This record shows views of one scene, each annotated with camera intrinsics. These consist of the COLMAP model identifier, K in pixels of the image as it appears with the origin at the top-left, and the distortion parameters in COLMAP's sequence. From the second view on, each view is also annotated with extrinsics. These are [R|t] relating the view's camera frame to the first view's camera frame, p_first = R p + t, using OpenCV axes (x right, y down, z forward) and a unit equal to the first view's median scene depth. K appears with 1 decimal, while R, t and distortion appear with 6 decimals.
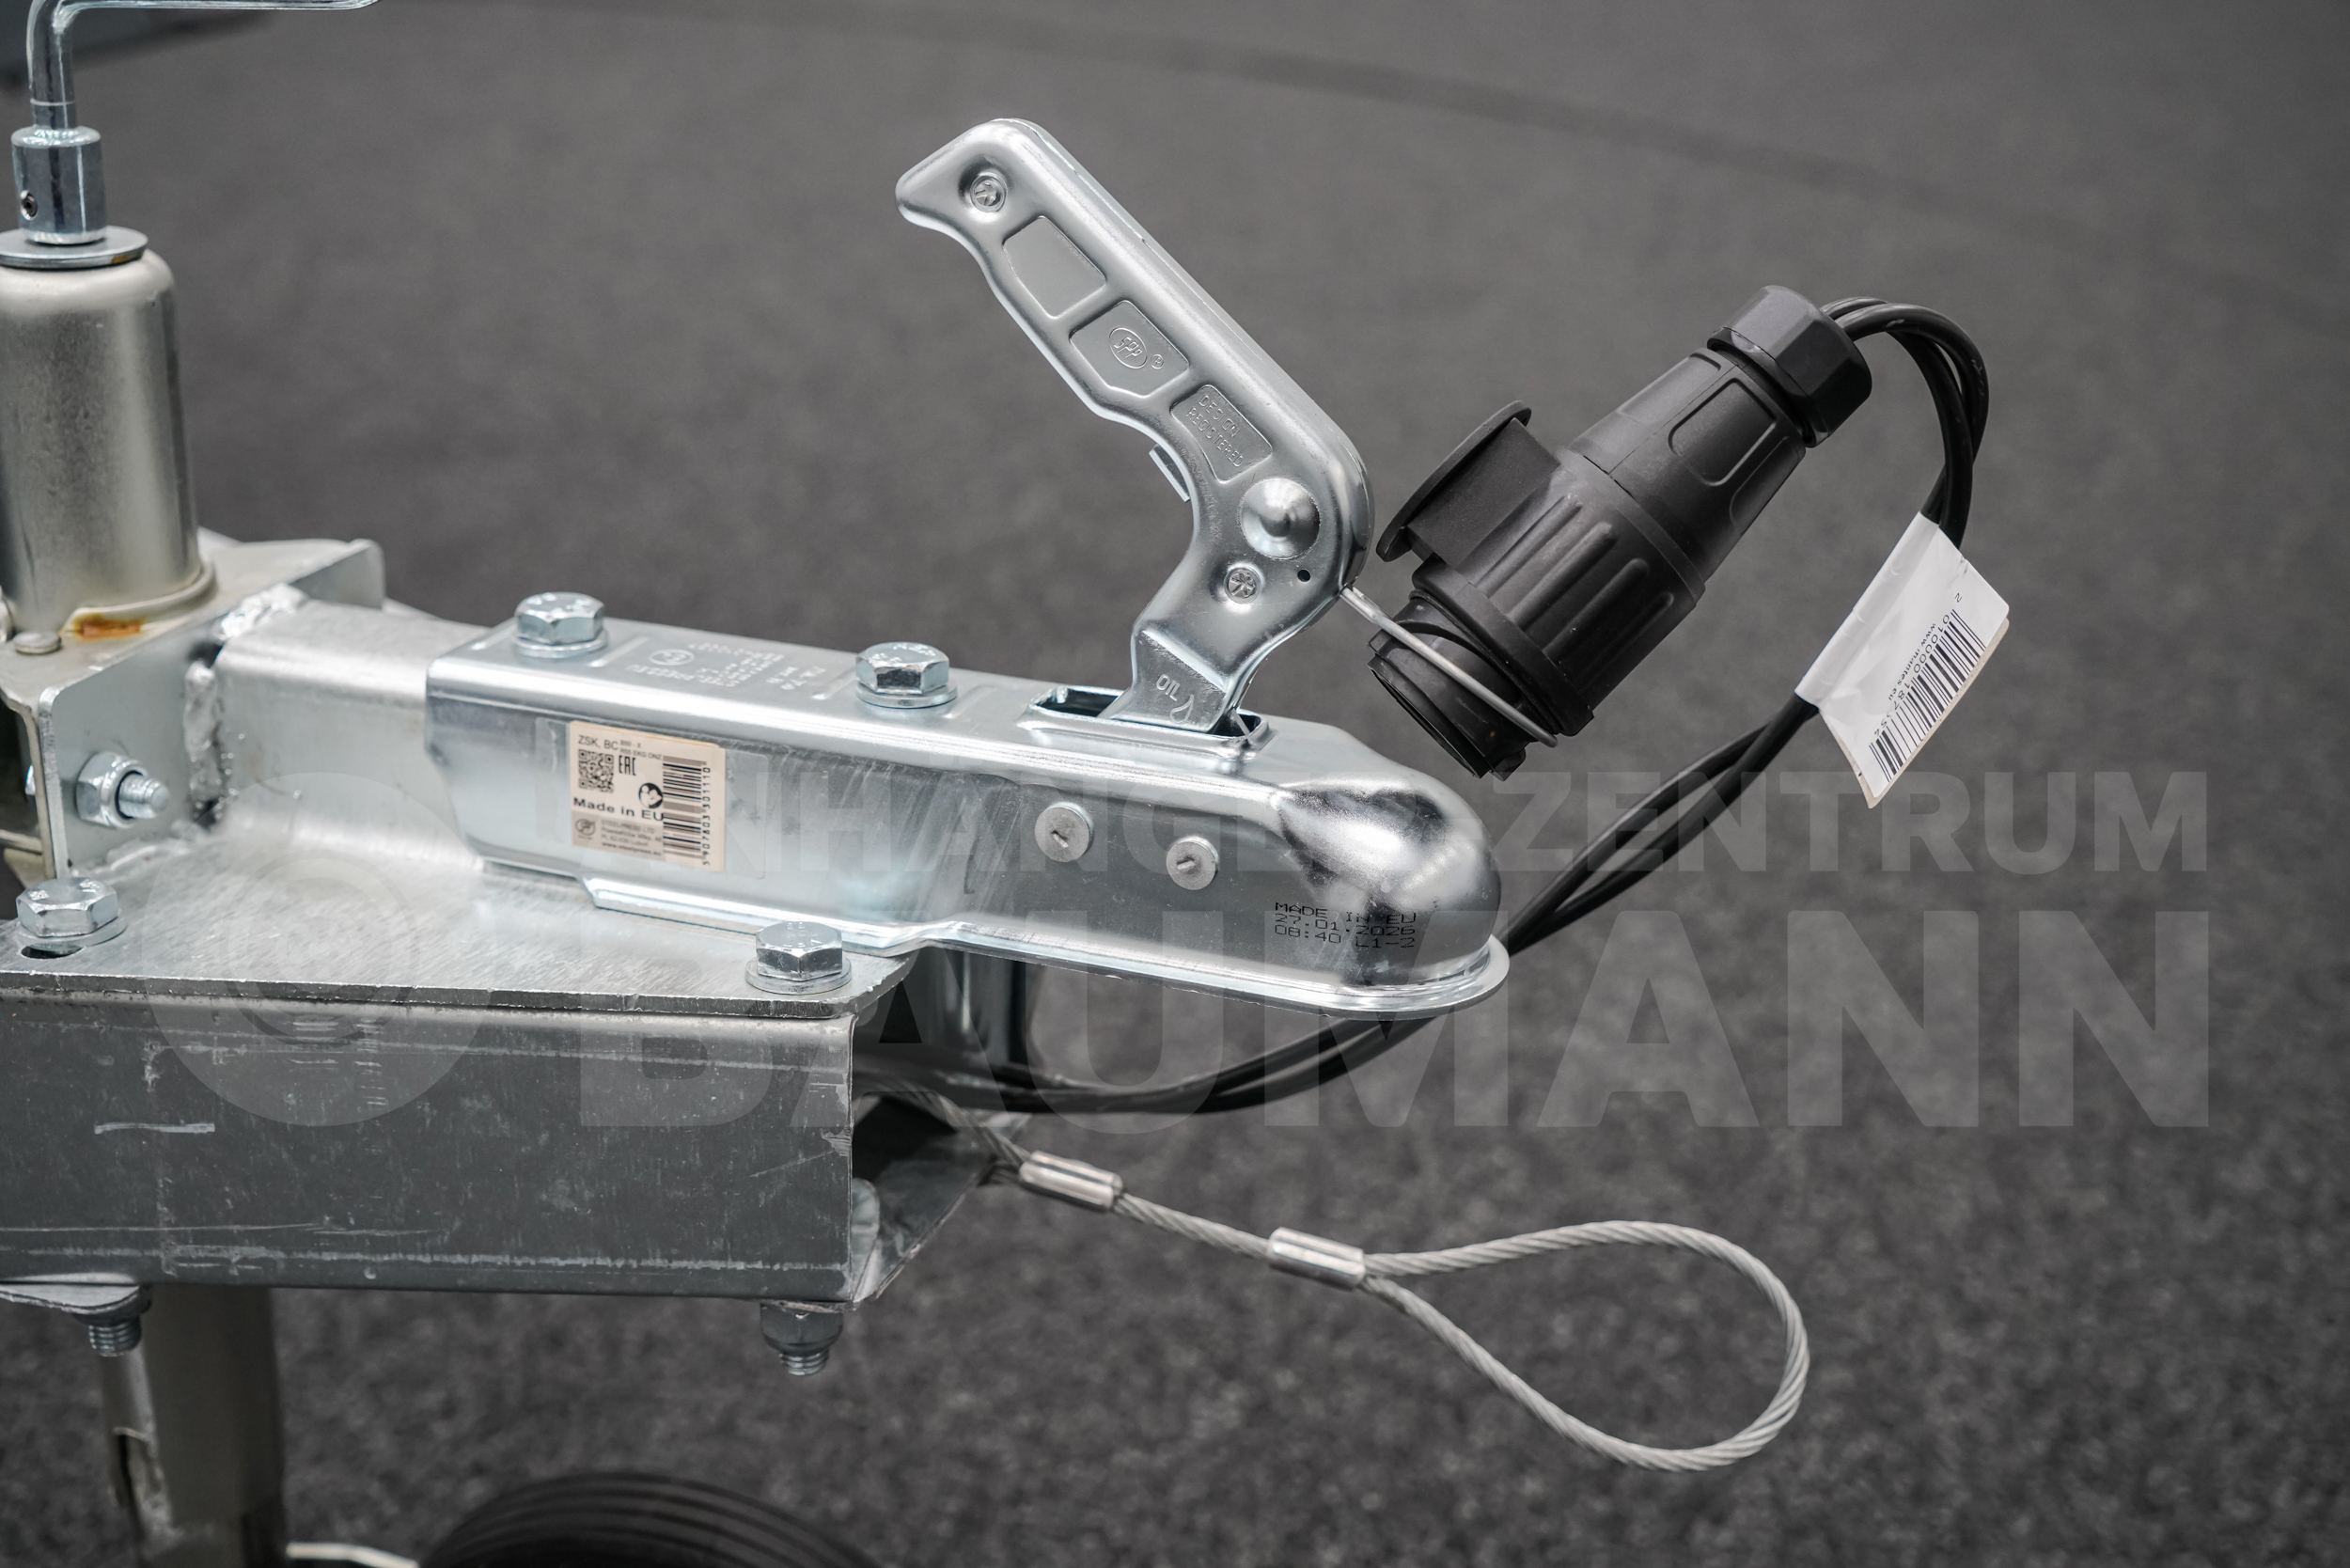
lens RADIAL K [[2849.1, 0, 1175.0], [0, 2849.1, 784.0], [0, 0, 1]] dist [-0.024893, 0.056755]
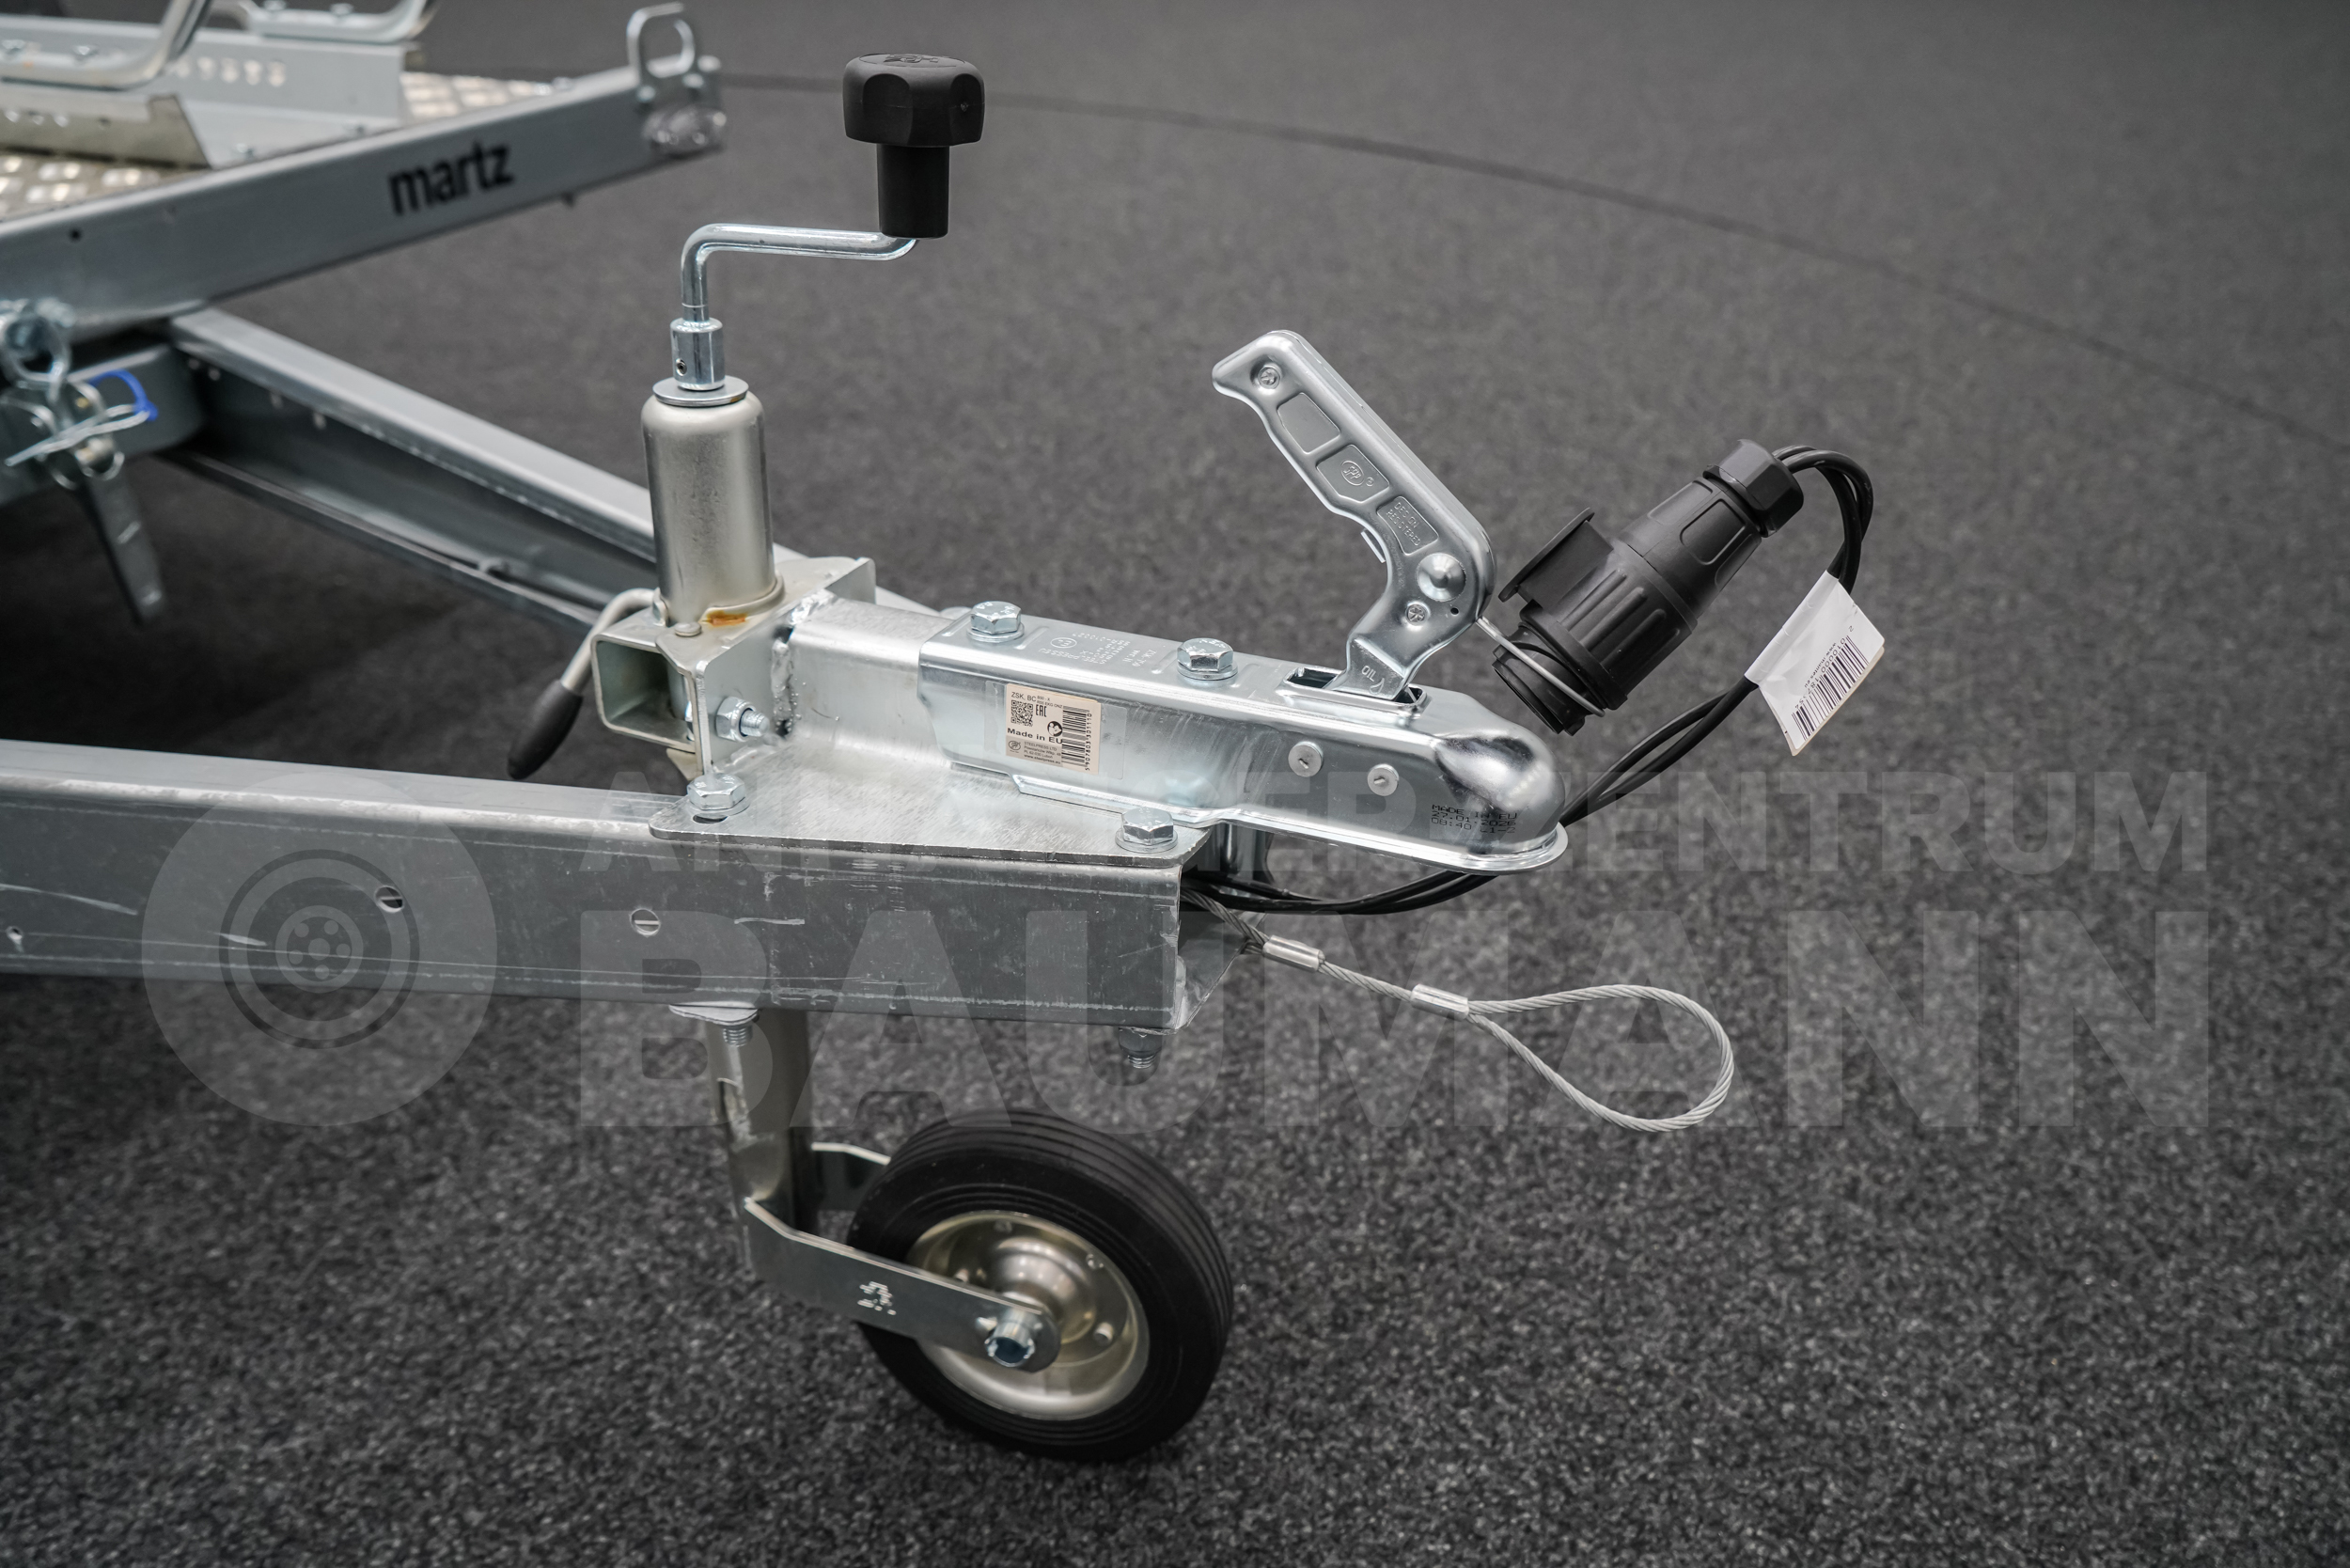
lens RADIAL K [[1867.9, 0, 1175.0], [0, 1867.9, 784.0], [0, 0, 1]] dist [-0.028117, 0.002151]
pose [[0.998713, 0.015011, -0.048438, -0.058801], [-0.010571, 0.995826, 0.090656, -0.063937], [0.049597, -0.090027, 0.994704, -0.097928]]
